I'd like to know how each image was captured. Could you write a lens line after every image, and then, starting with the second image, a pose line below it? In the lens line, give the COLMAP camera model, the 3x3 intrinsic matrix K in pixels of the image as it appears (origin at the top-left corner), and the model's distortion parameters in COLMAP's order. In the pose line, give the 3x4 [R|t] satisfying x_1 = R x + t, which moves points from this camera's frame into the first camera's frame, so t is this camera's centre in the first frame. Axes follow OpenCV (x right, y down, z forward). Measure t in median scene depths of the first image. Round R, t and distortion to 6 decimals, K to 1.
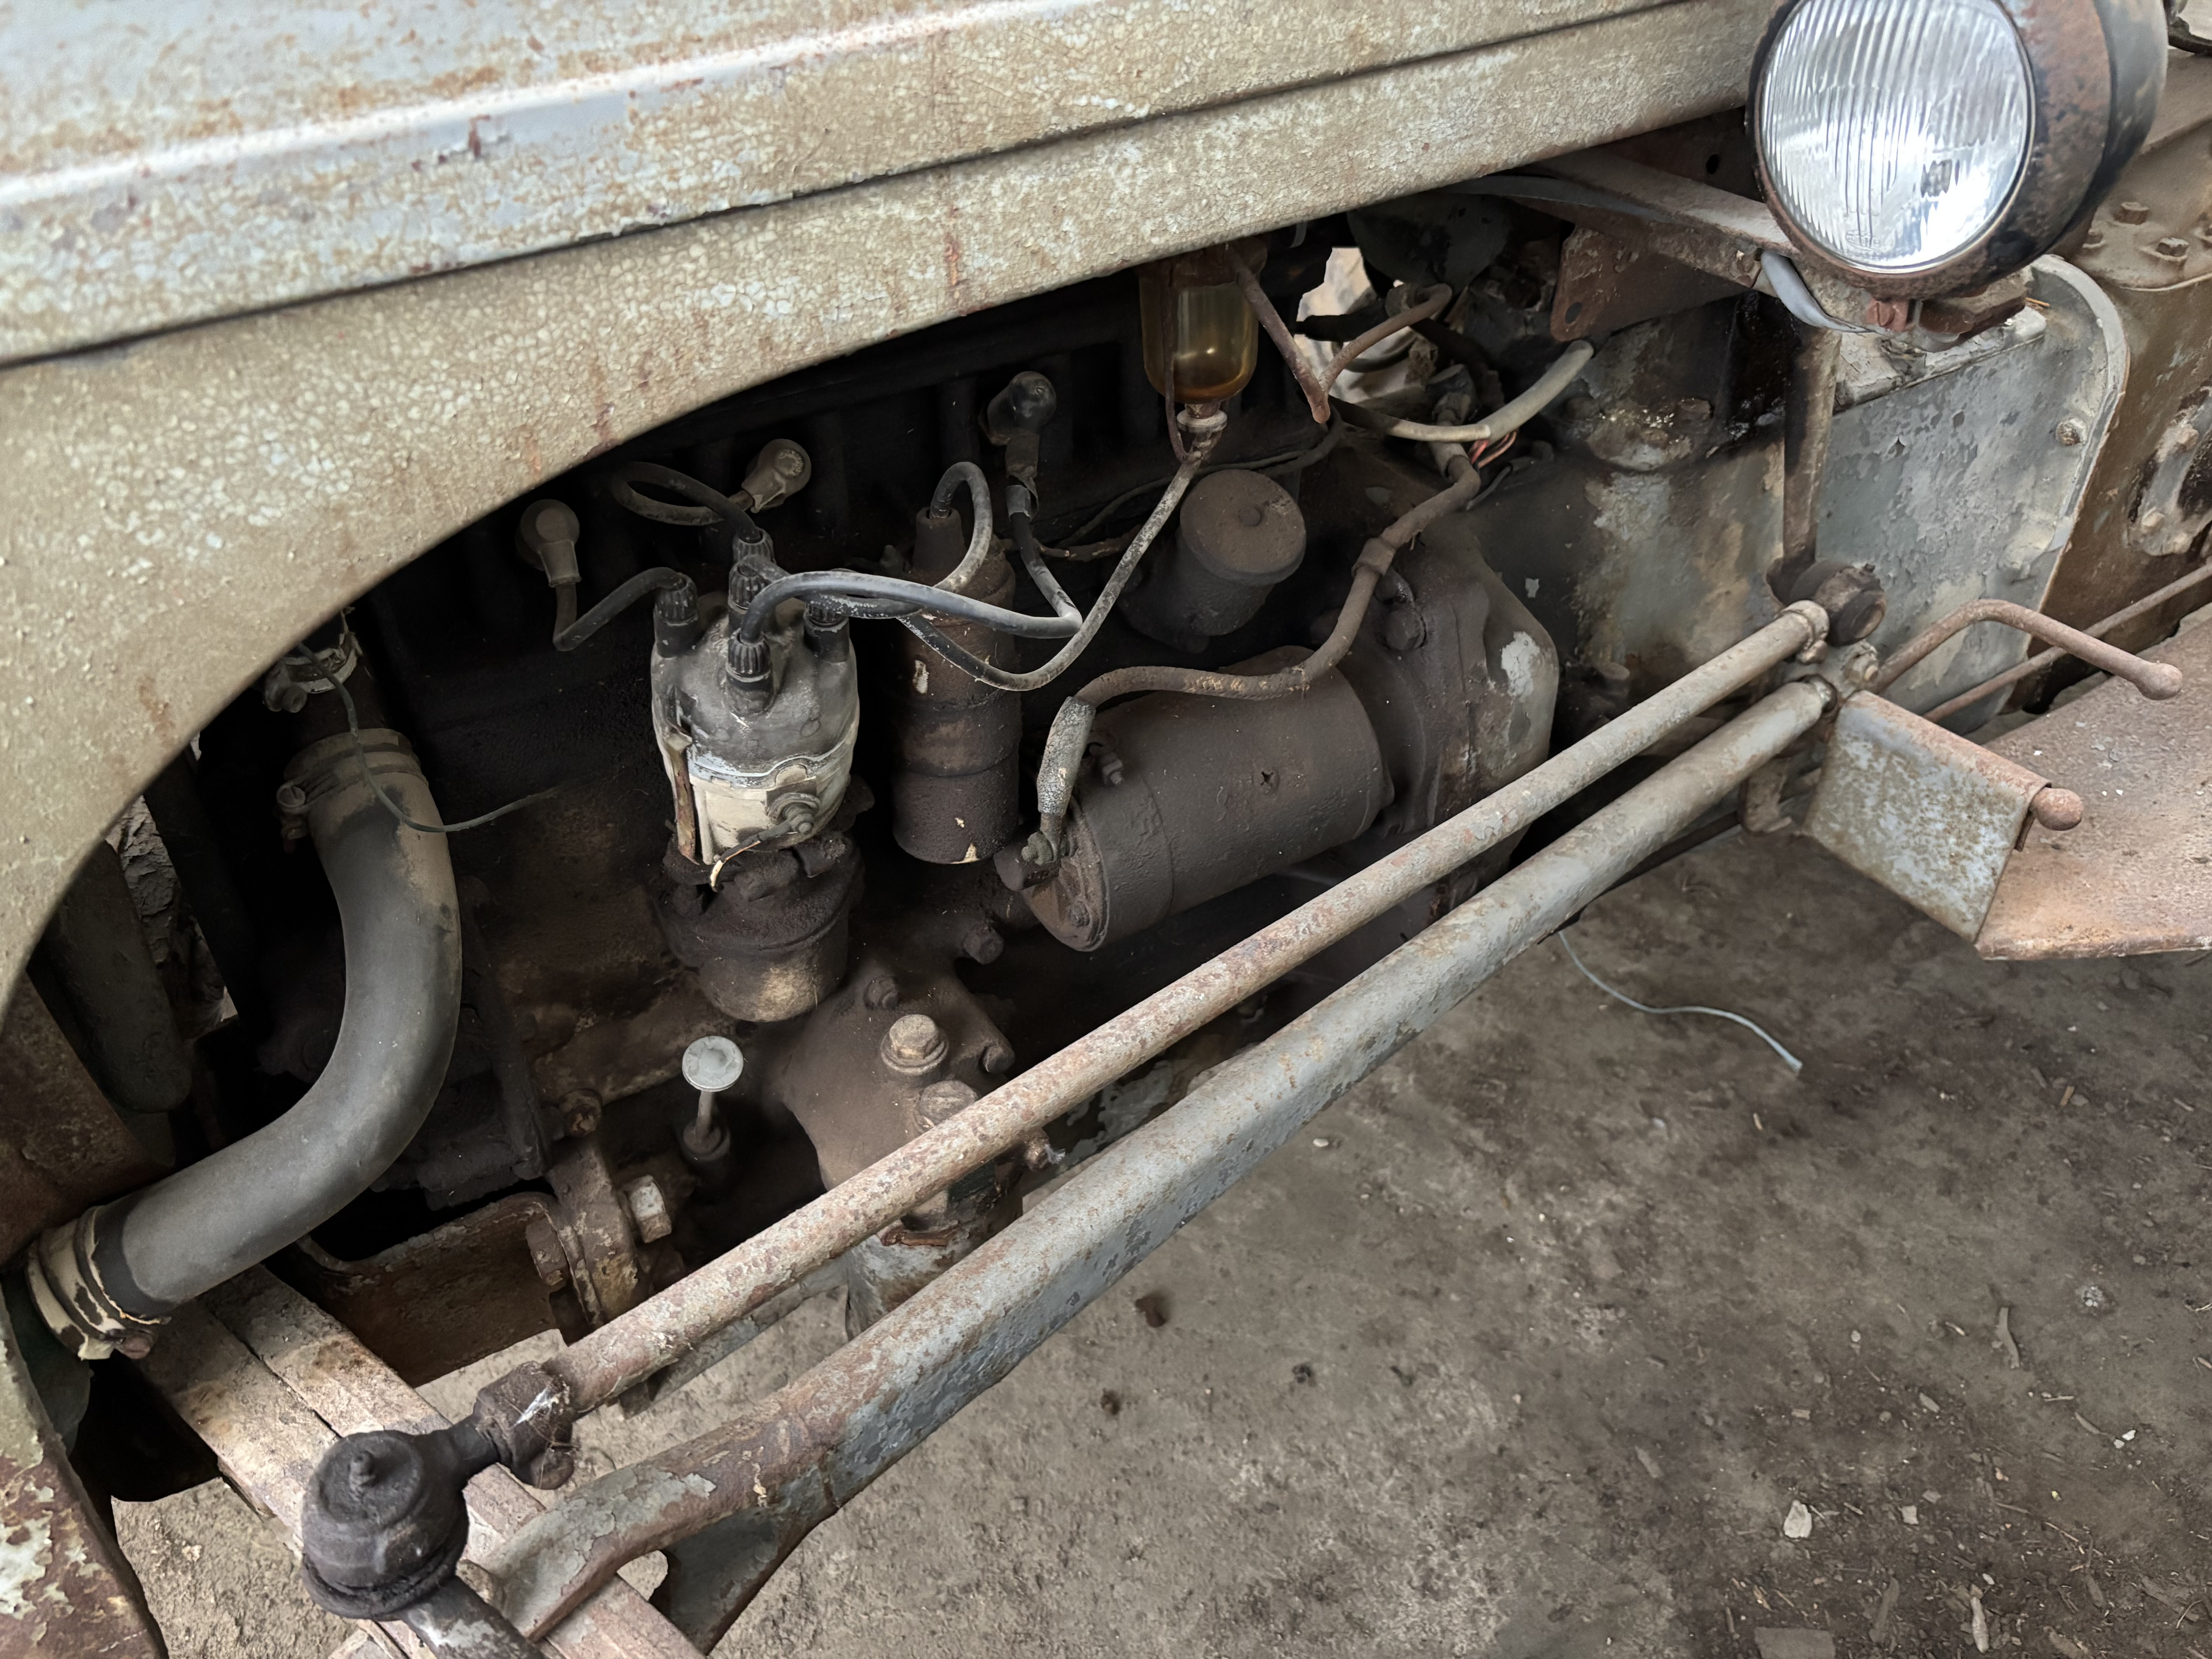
lens RADIAL K [[1673.2, 0, 1094.0], [0, 1673.2, 814.4], [0, 0, 1]] dist [0.018913, -0.026361]
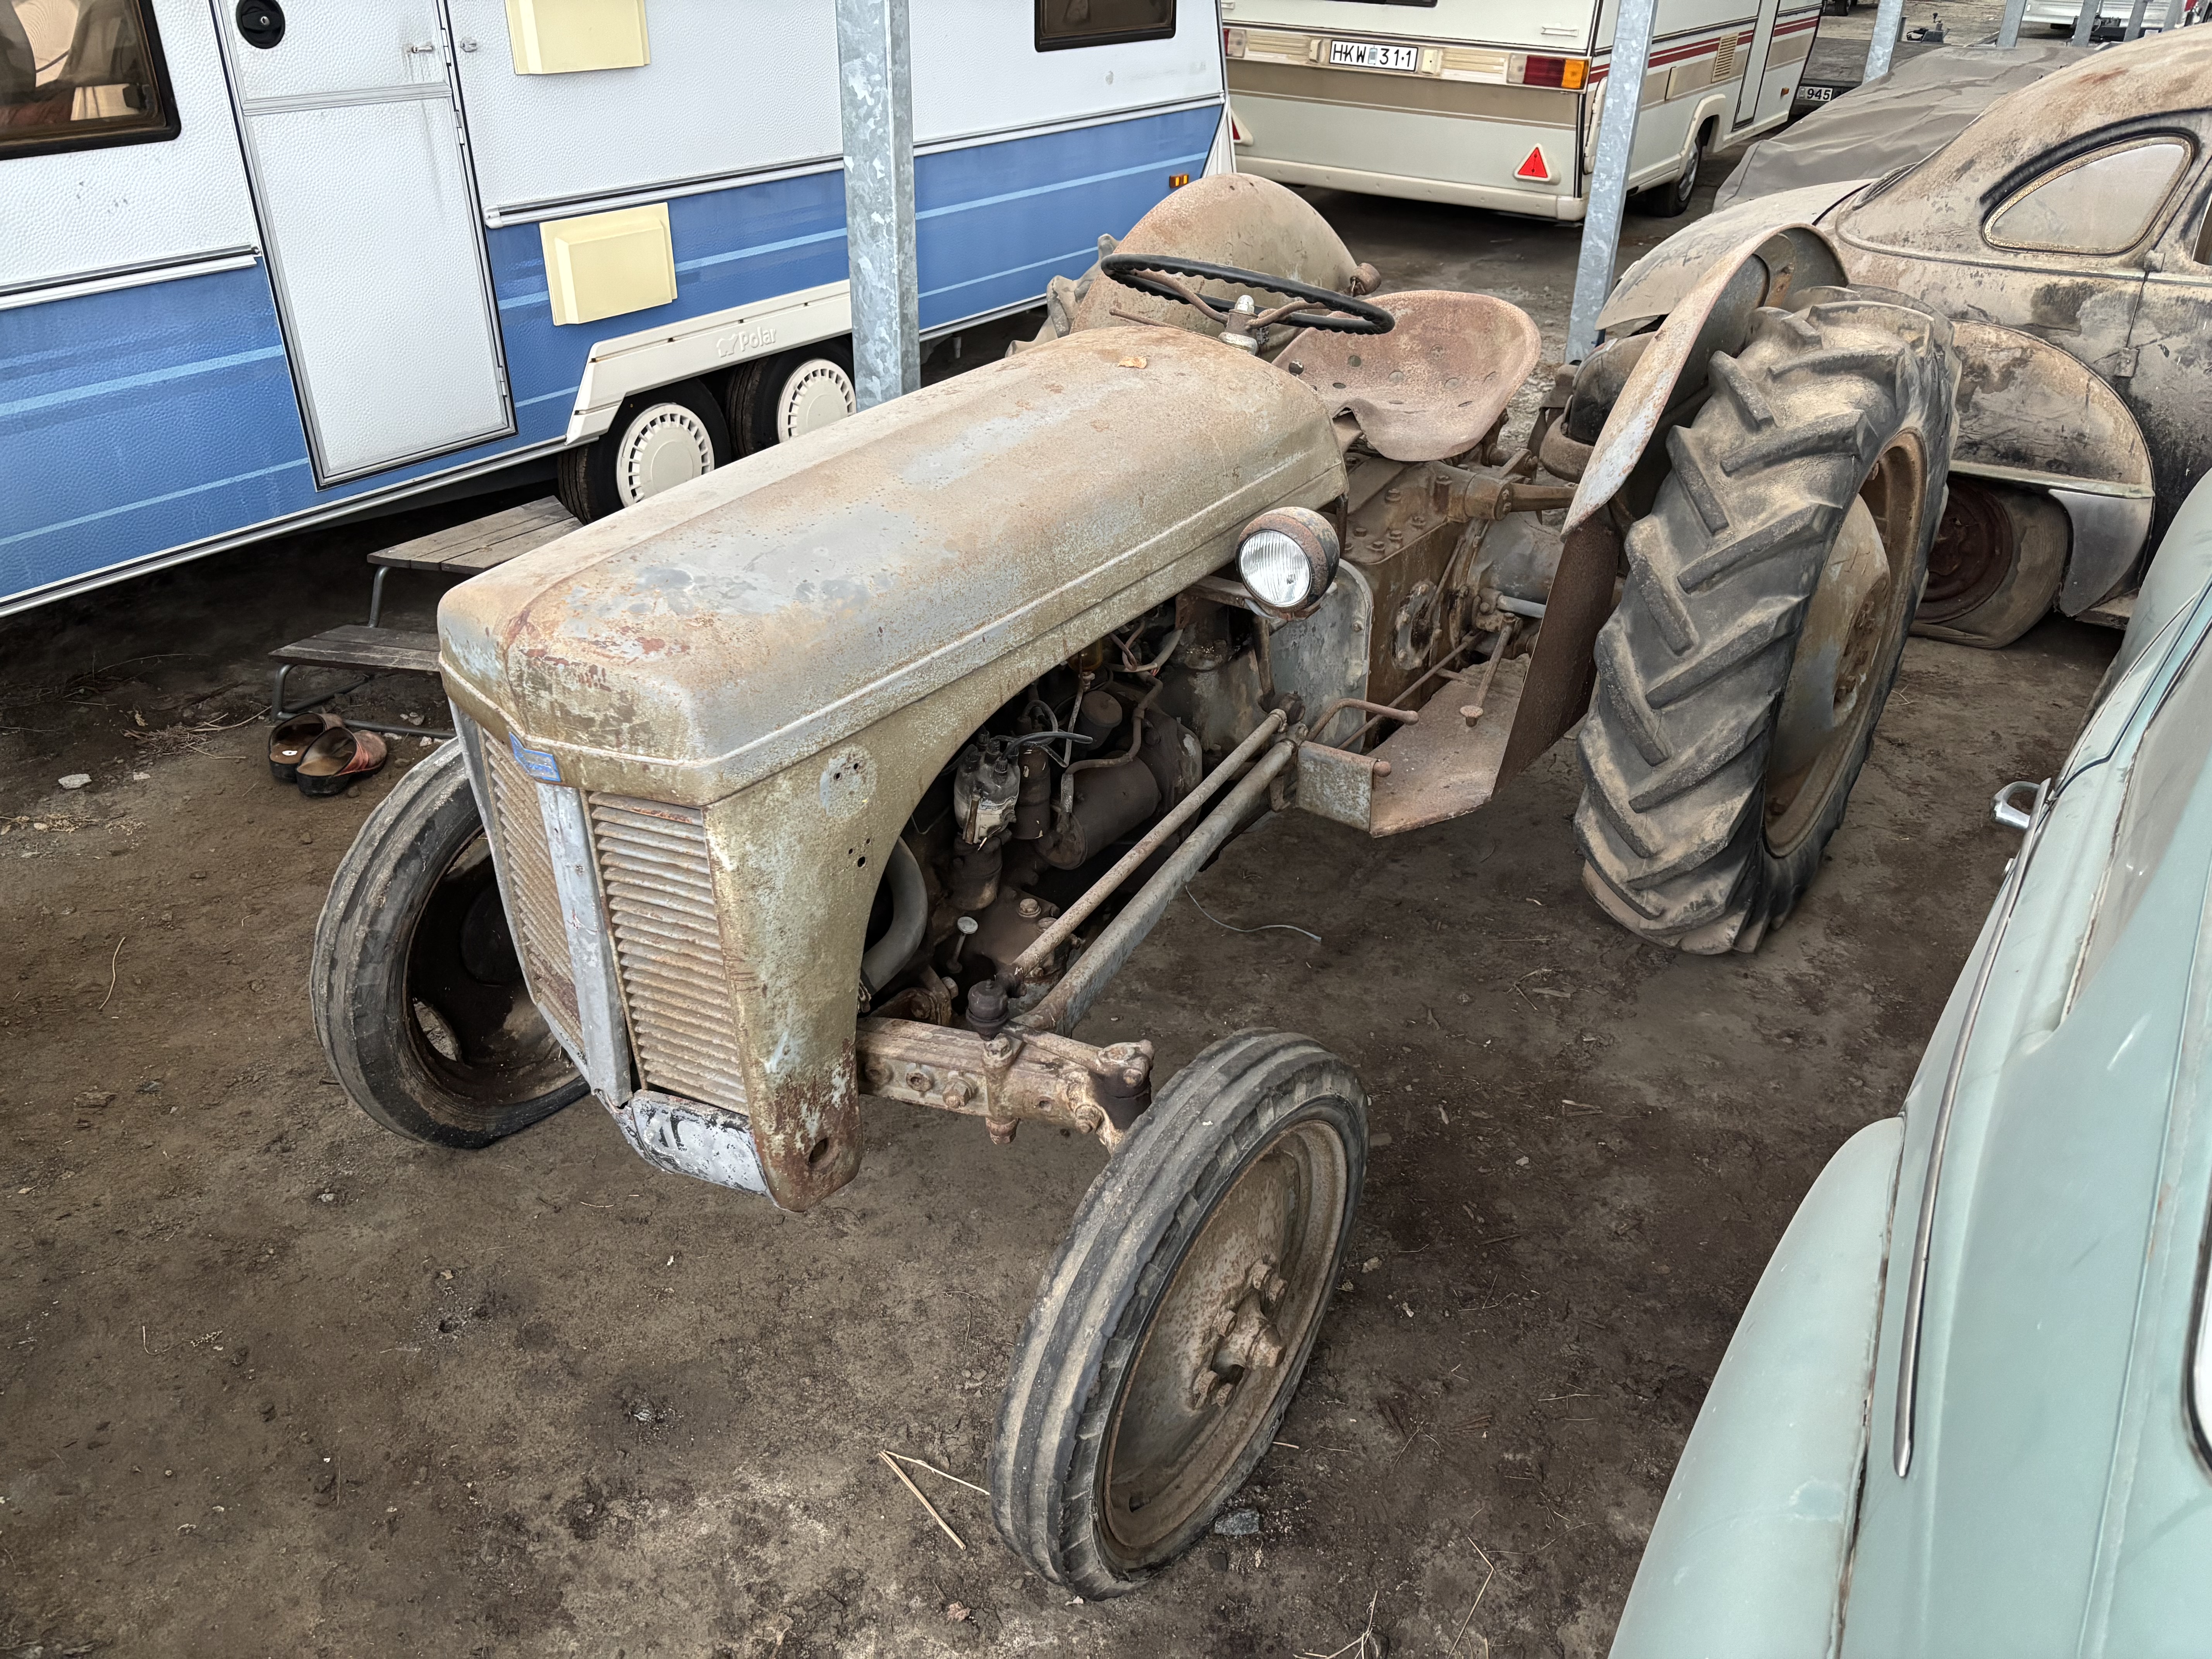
lens RADIAL K [[1673.2, 0, 1094.0], [0, 1673.2, 814.4], [0, 0, 1]] dist [0.018913, -0.026361]
pose [[0.935557, -0.181972, 0.302685, -0.615174], [0.222154, 0.969469, -0.103809, 0.224027], [-0.274554, 0.164362, 0.947420, -1.267565]]
